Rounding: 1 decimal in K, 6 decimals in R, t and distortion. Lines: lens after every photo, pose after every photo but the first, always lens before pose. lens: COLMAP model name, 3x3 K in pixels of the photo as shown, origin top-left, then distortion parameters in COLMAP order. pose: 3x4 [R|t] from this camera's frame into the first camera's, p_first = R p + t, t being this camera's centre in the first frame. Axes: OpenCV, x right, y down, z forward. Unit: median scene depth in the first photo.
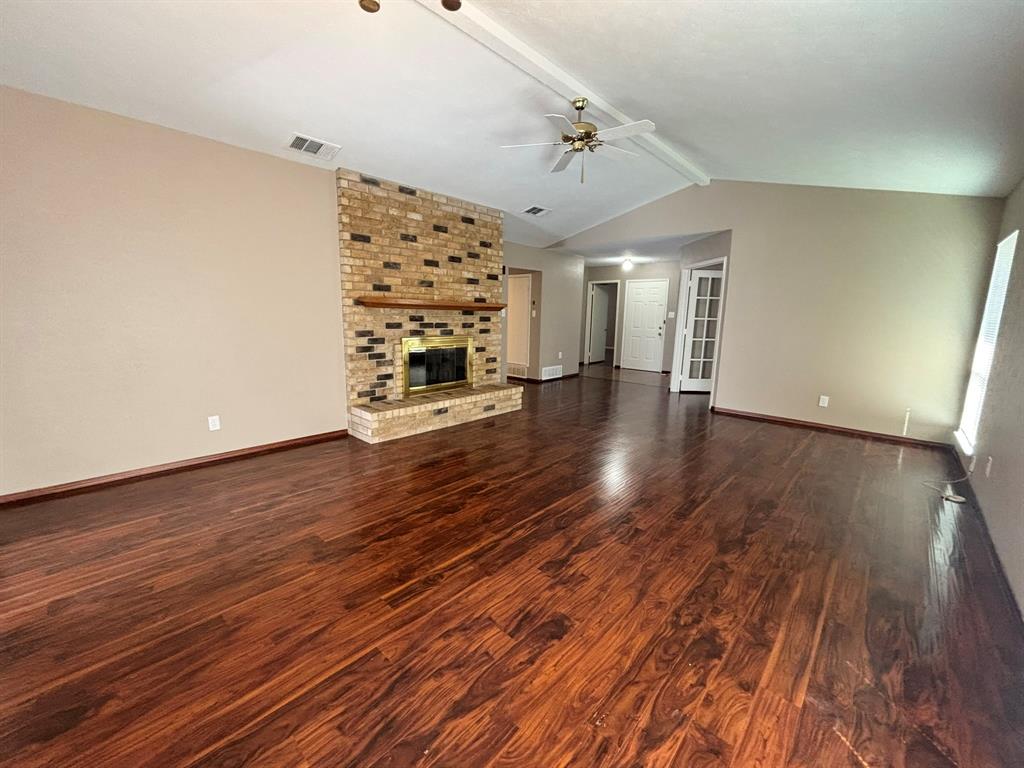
lens RADIAL K [[415.3, 0, 507.6], [0, 415.3, 385.8], [0, 0, 1]] dist [-0.012119, -0.000469]
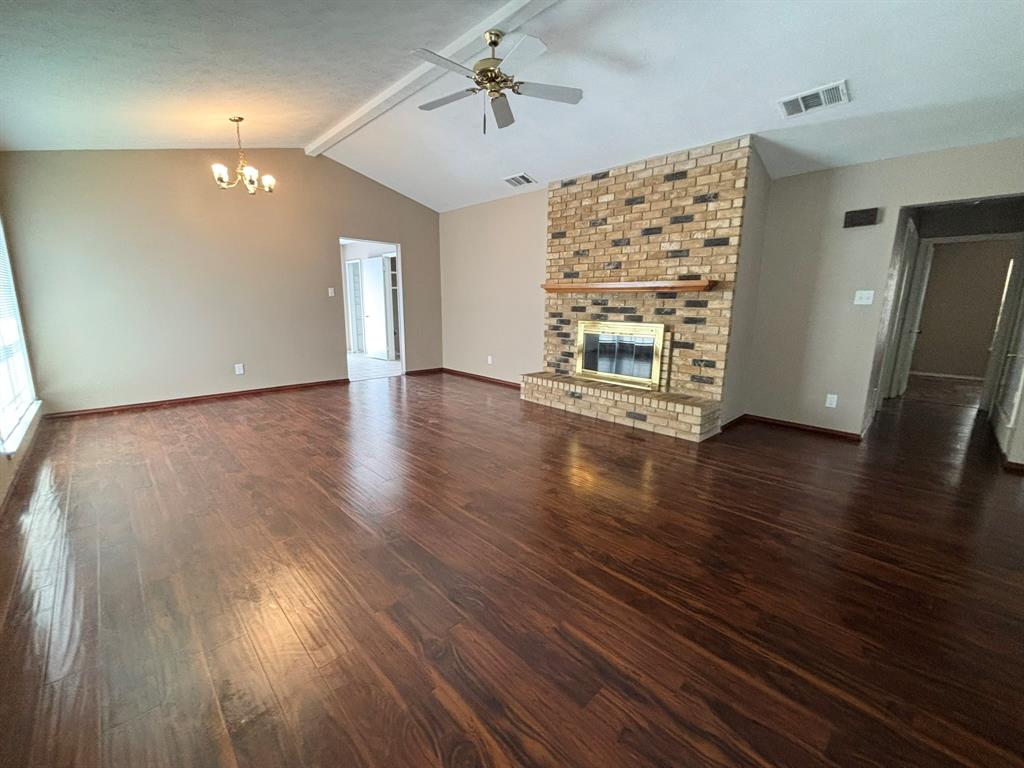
lens RADIAL K [[415.3, 0, 507.6], [0, 415.3, 383.0], [0, 0, 1]] dist [-0.012119, -0.000469]
pose [[-0.045888, 0.164572, -0.985297, 0.807459], [-0.192456, 0.966401, 0.170379, -0.103542], [0.980232, 0.197445, -0.012674, 0.842739]]
